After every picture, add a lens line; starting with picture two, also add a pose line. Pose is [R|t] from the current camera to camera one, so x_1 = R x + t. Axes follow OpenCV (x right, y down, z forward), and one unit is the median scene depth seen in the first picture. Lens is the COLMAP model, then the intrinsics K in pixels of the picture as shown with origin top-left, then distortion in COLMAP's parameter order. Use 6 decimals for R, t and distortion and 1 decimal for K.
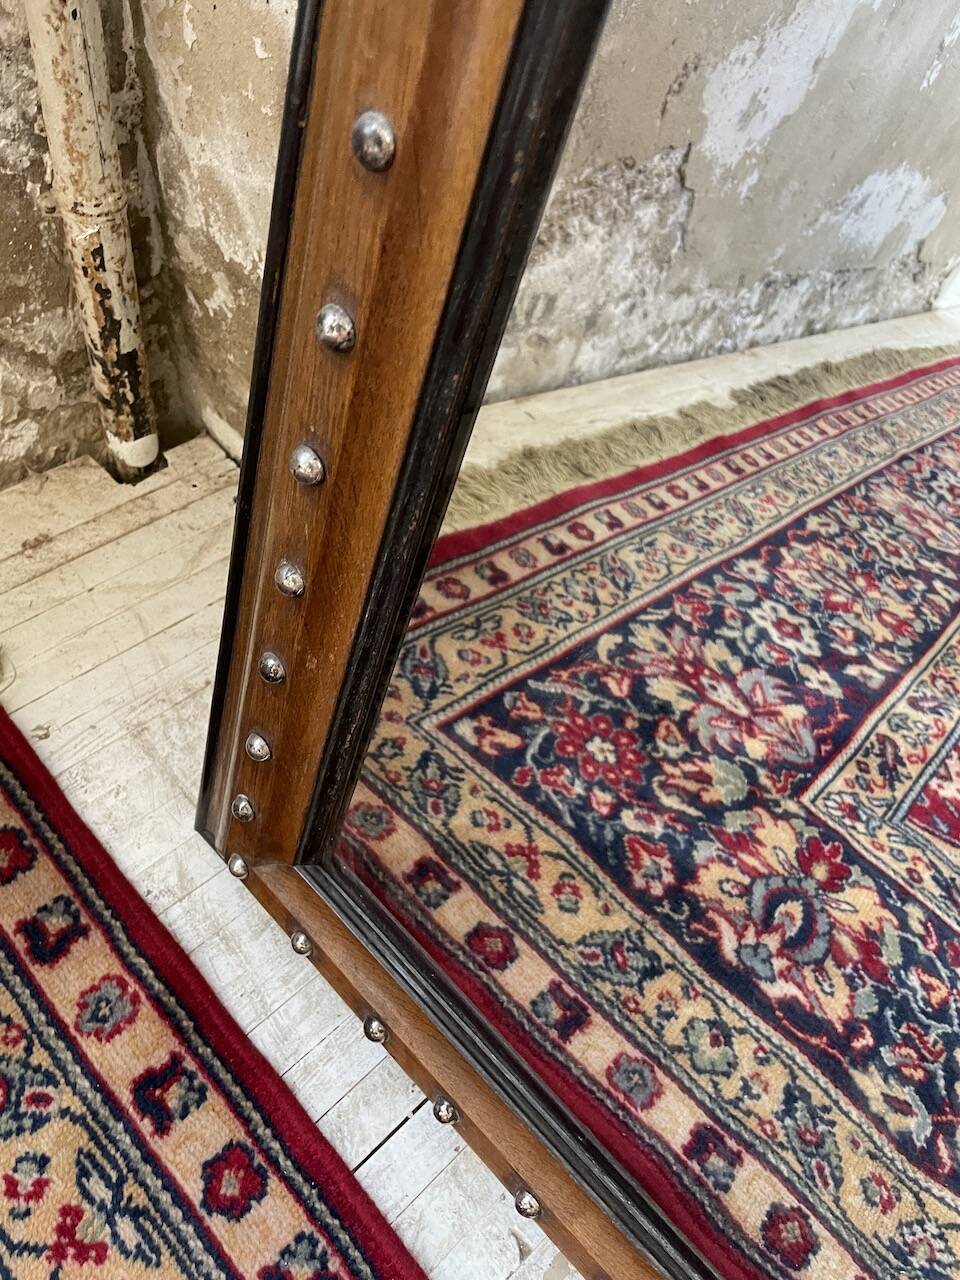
lens RADIAL K [[1015.0, 0, 483.1], [0, 1015.0, 654.0], [0, 0, 1]] dist [0.052644, -0.092543]
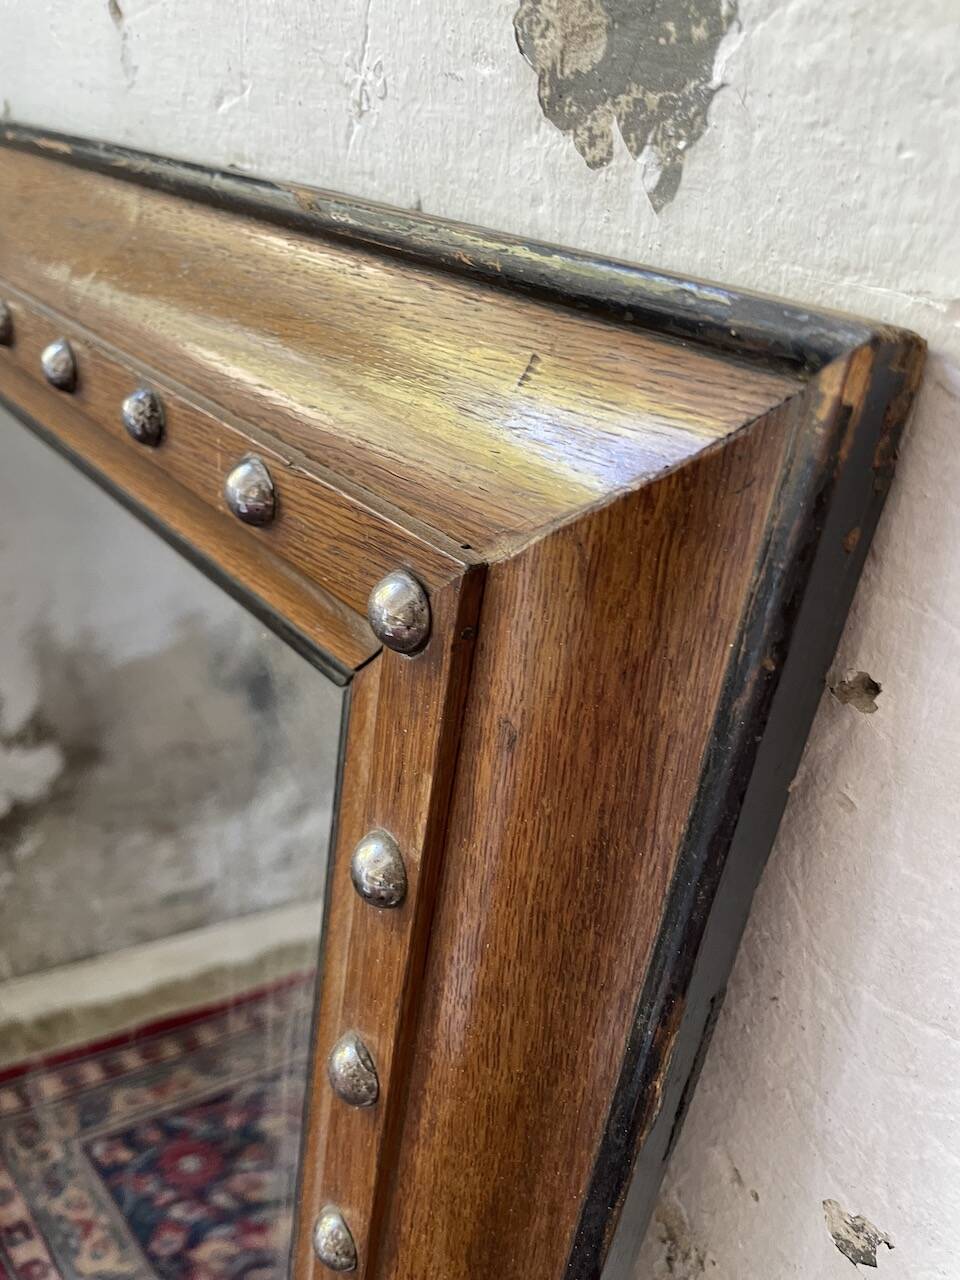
lens RADIAL K [[1028.2, 0, 456.6], [0, 1028.2, 637.6], [0, 0, 1]] dist [0.064164, -0.133038]
pose [[0.979709, -0.059277, -0.191458, 0.685140], [-0.017953, 0.925468, -0.378400, -0.052336], [0.199619, 0.374159, 0.905625, -0.570633]]
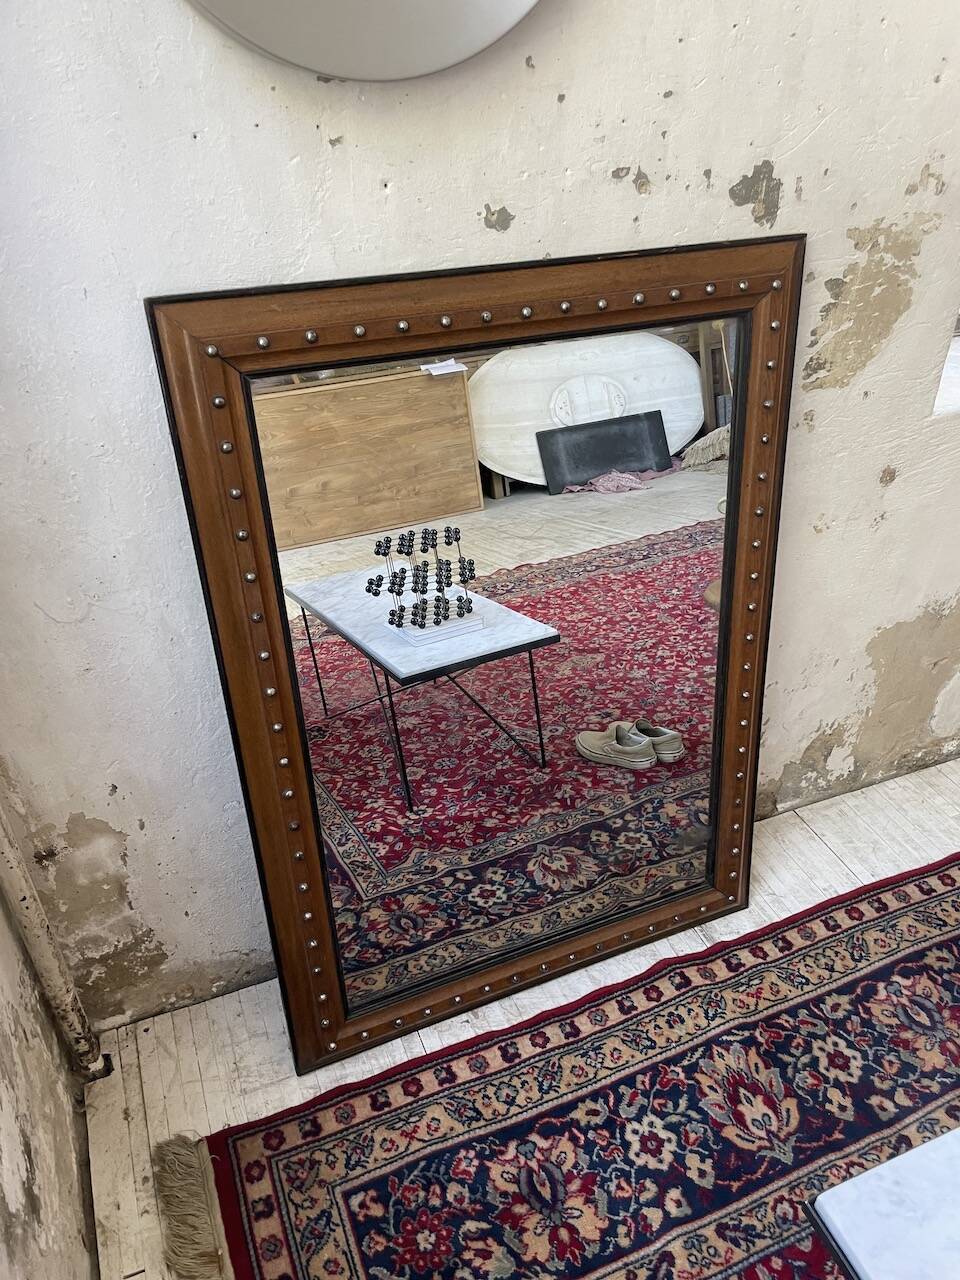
lens RADIAL K [[972.2, 0, 494.5], [0, 972.2, 649.5], [0, 0, 1]] dist [0.073341, -0.102626]
pose [[0.369544, -0.649990, 0.664041, -0.608650], [0.769236, 0.614879, 0.173782, -0.324453], [-0.521261, 0.446584, 0.727220, -0.936767]]
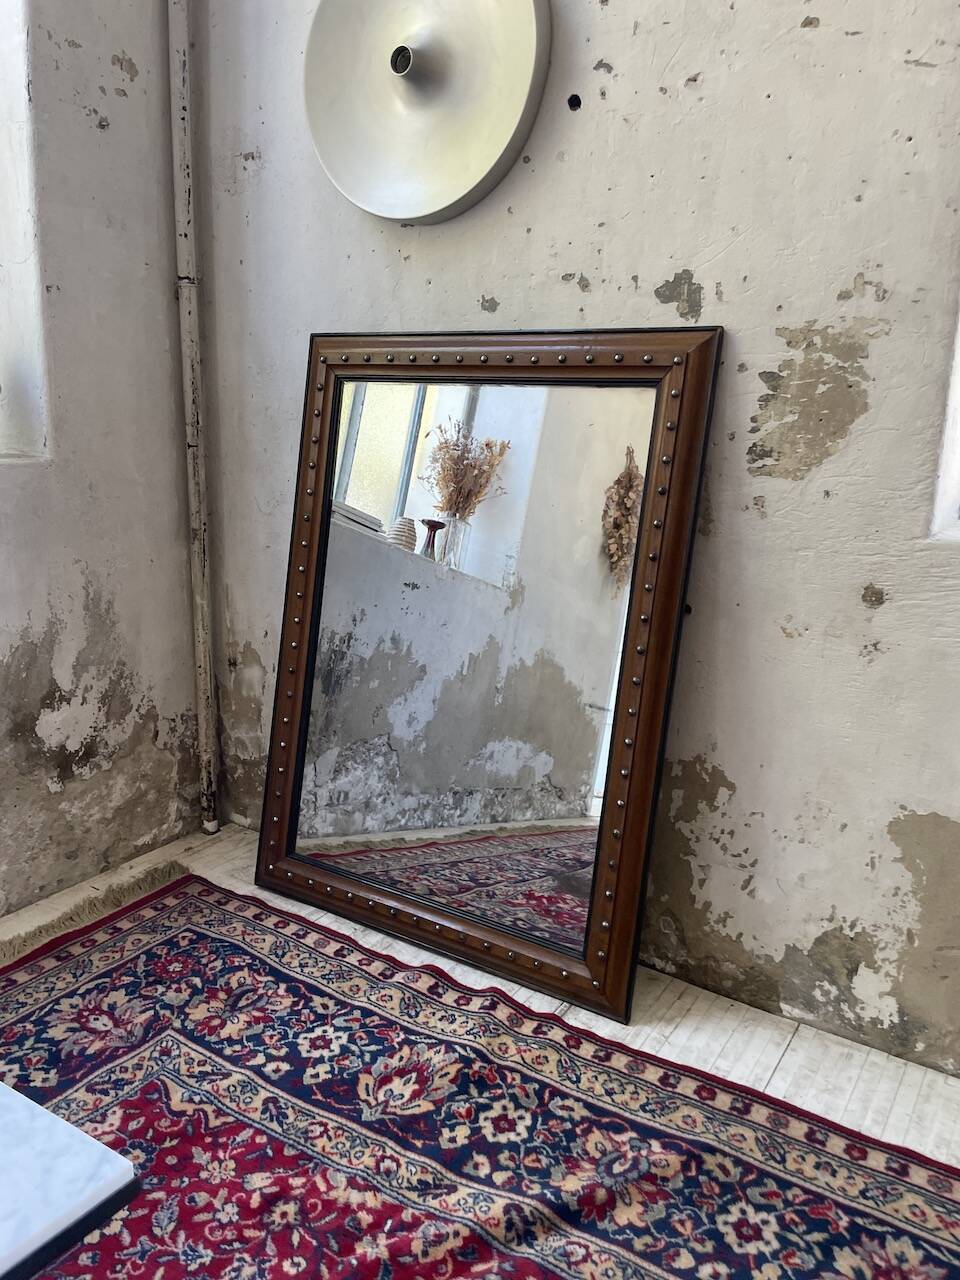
lens RADIAL K [[966.0, 0, 472.0], [0, 966.0, 631.7], [0, 0, 1]] dist [0.063039, -0.093815]
pose [[0.968038, -0.172627, 0.181938, 0.000530], [0.248557, 0.757168, -0.604082, 1.013469], [-0.033477, 0.629997, 0.775876, -1.305450]]
